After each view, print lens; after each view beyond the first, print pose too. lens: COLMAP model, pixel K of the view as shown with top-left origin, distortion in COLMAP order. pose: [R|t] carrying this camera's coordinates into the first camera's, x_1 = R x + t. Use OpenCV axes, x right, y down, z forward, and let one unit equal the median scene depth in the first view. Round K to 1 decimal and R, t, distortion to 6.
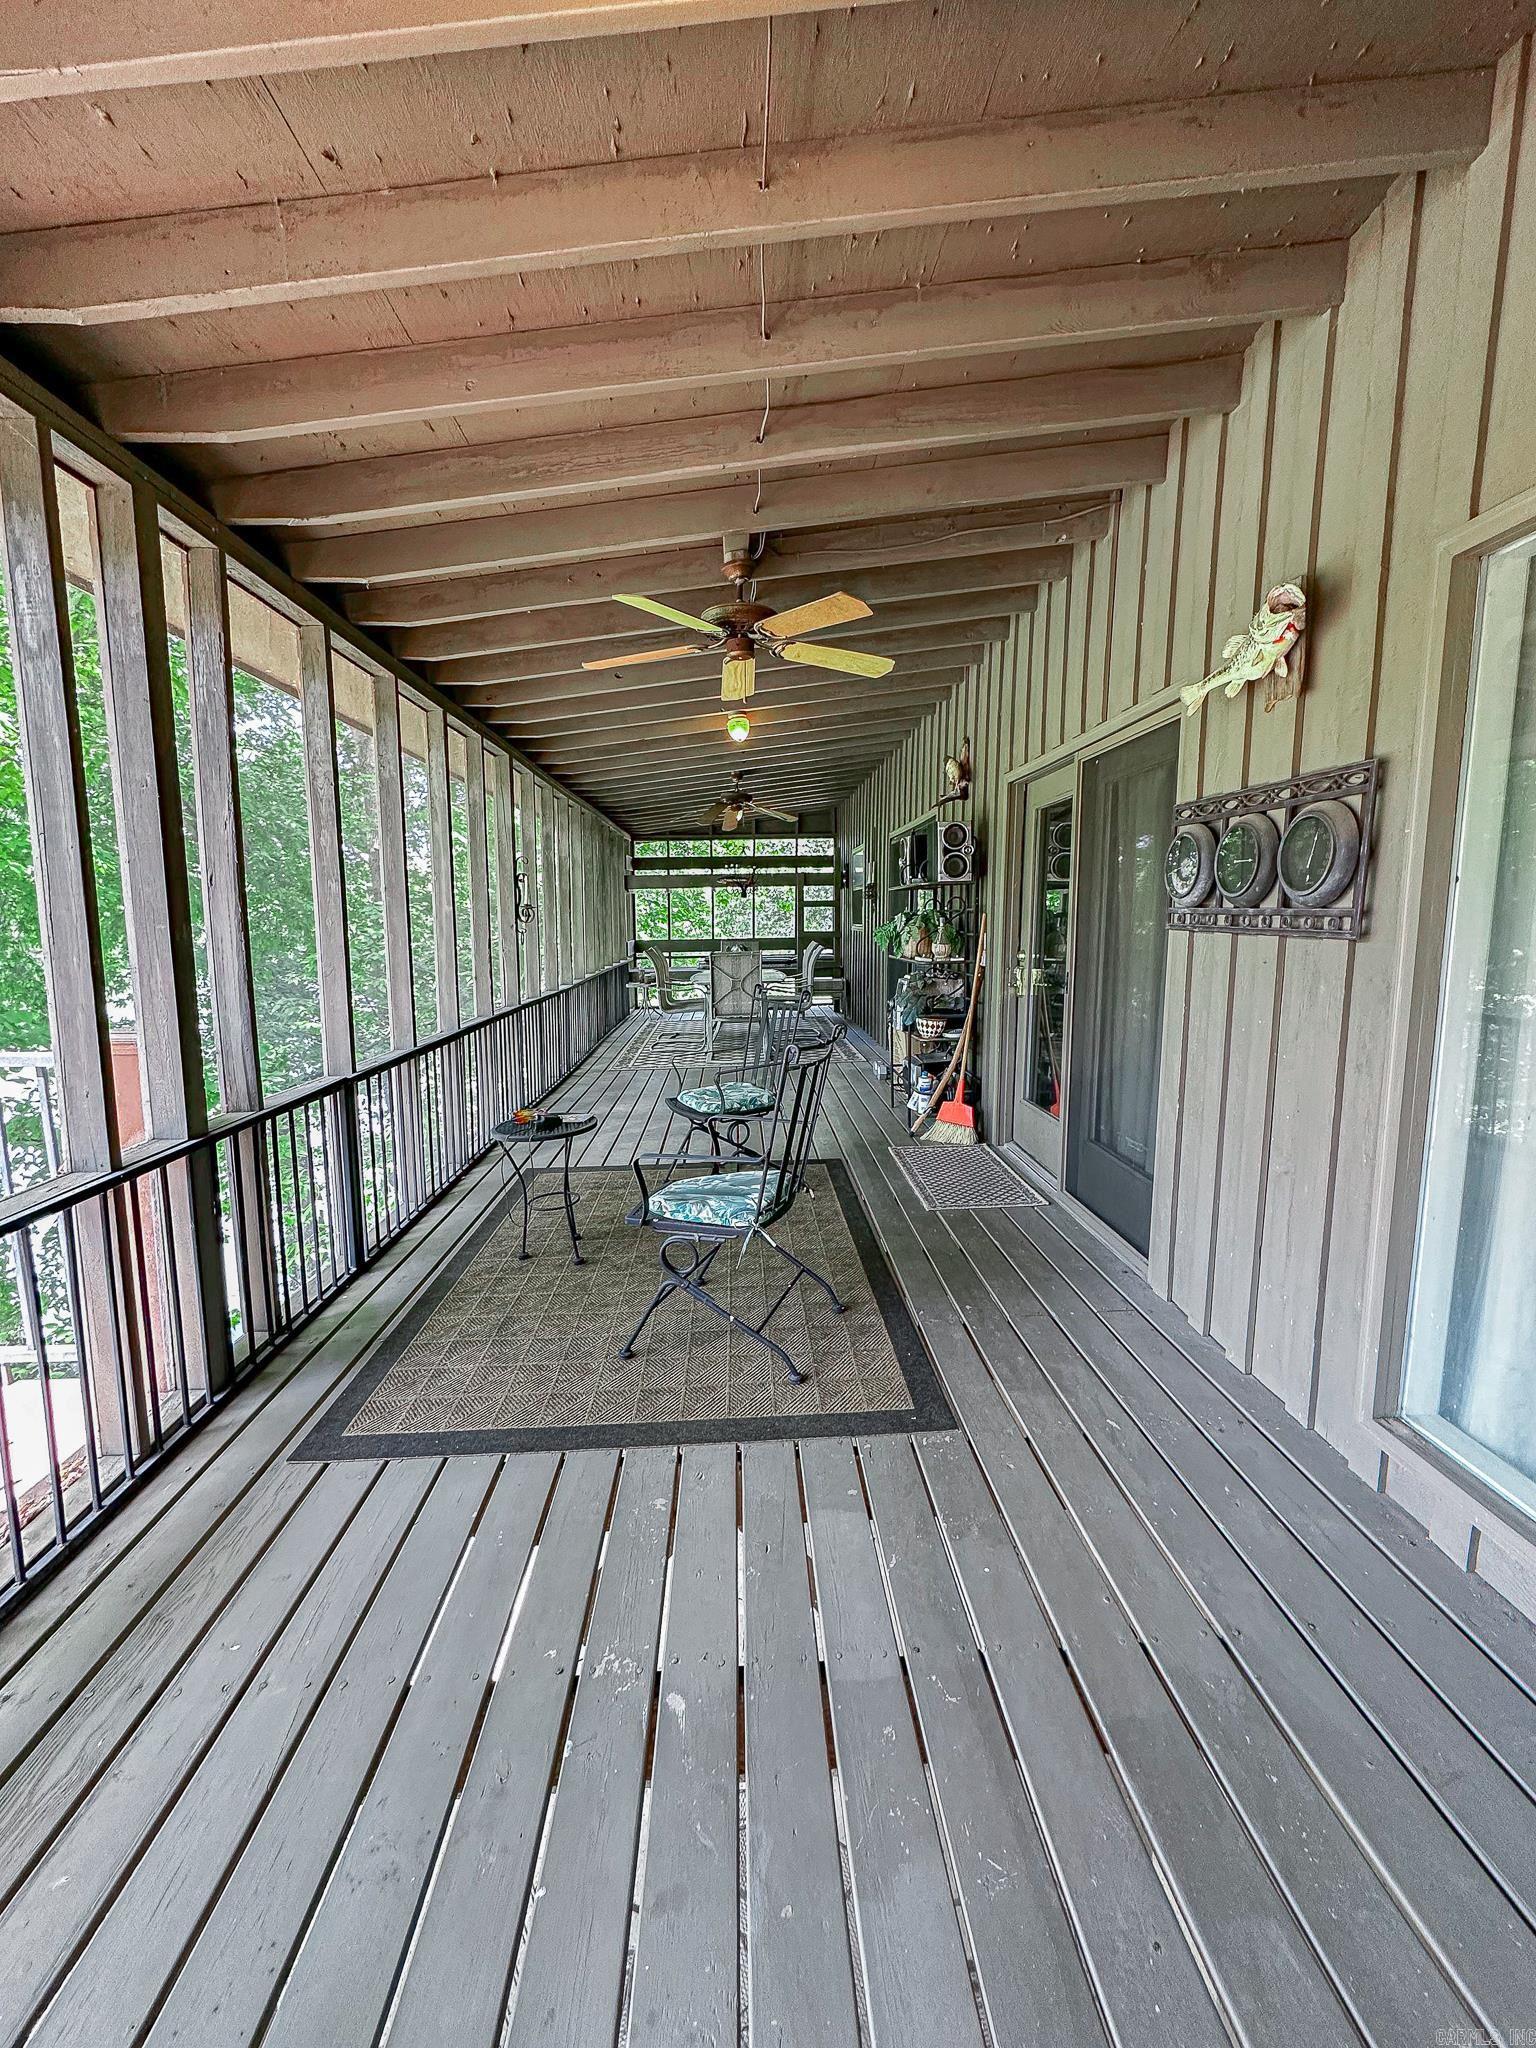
lens RADIAL K [[840.0, 0, 780.7], [0, 840.0, 1021.8], [0, 0, 1]] dist [-0.001630, 0.000040]
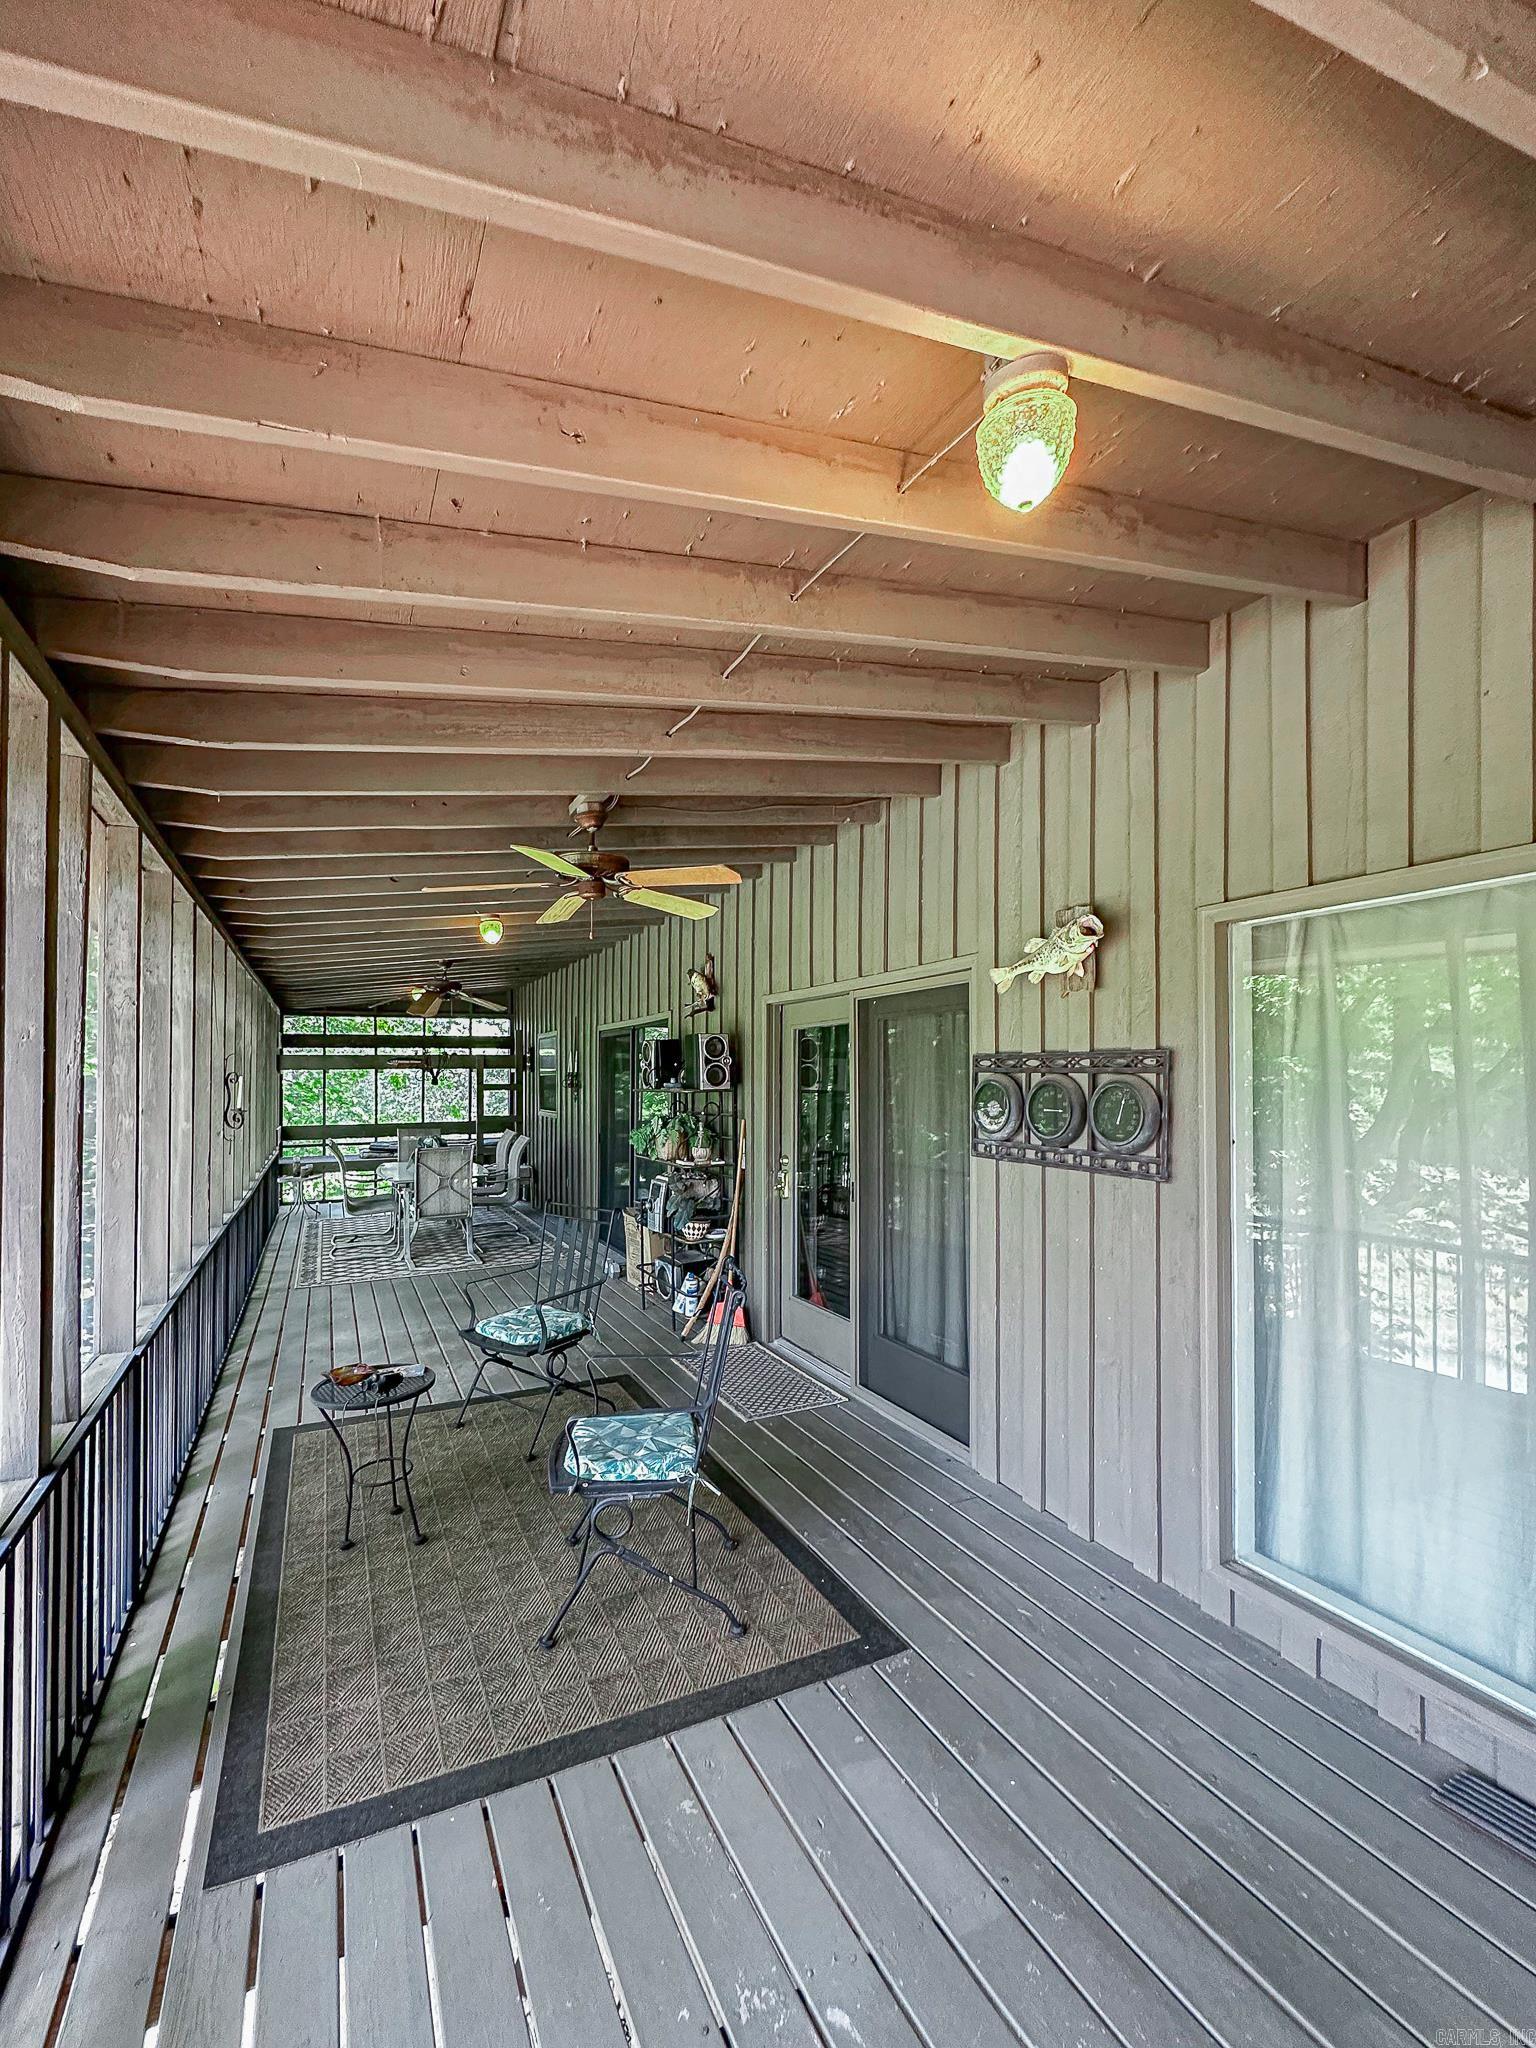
lens RADIAL K [[843.0, 0, 762.6], [0, 843.0, 1083.3], [0, 0, 1]] dist [-0.002759, -0.000109]
pose [[0.932448, 0.012110, 0.361101, -0.280927], [0.038414, 0.990450, -0.132409, -0.072818], [-0.359256, 0.137336, 0.923078, -0.015250]]
